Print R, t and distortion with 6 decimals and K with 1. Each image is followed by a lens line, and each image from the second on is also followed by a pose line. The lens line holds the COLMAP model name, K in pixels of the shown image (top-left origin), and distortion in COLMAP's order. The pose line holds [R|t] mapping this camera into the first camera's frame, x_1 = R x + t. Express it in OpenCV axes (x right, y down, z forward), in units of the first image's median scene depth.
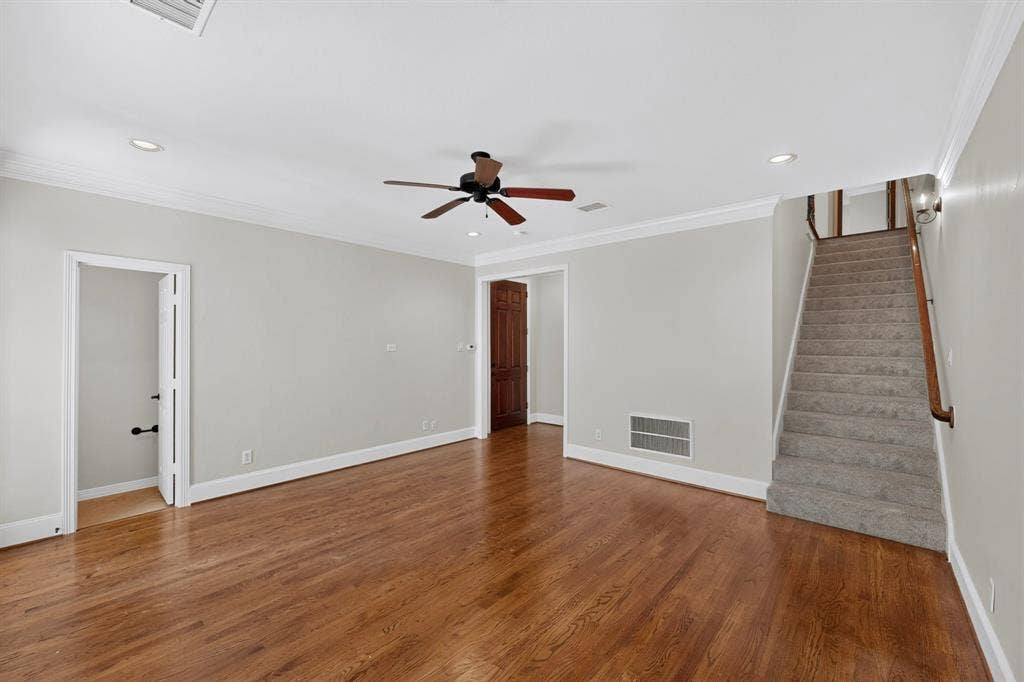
lens RADIAL K [[401.9, 0, 512.9], [0, 401.9, 343.6], [0, 0, 1]] dist [-0.002504, -0.000147]
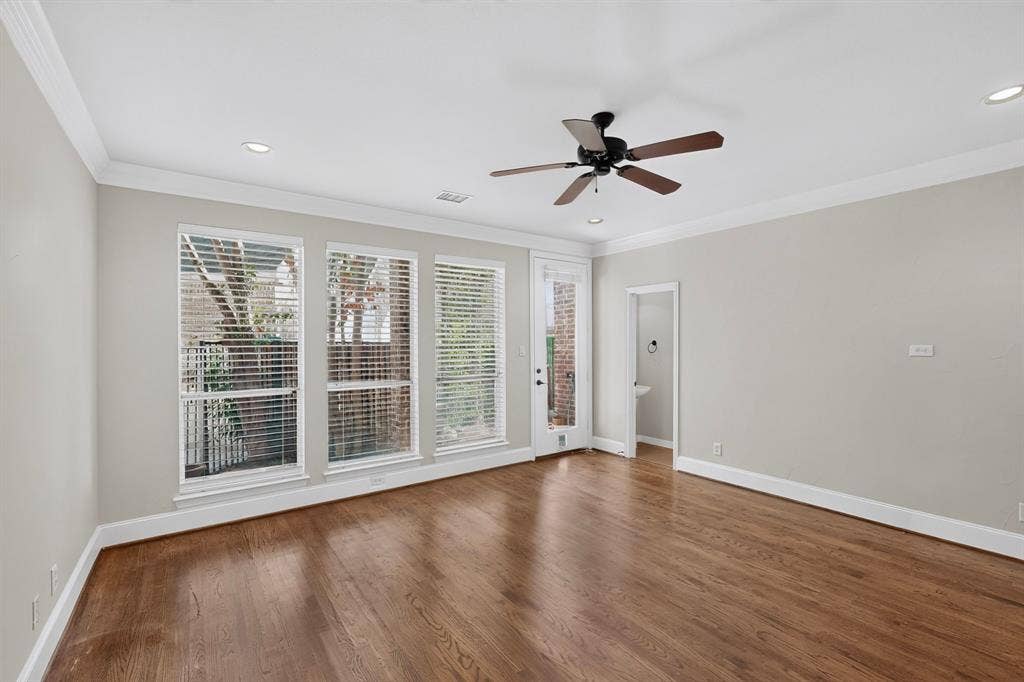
lens RADIAL K [[447.4, 0, 513.5], [0, 447.4, 342.0], [0, 0, 1]] dist [0.003681, -0.000059]
pose [[-0.220181, -0.000101, -0.975459, 0.660494], [0.008458, 0.999962, -0.002013, -0.005169], [0.975422, -0.008693, -0.220172, 0.778960]]
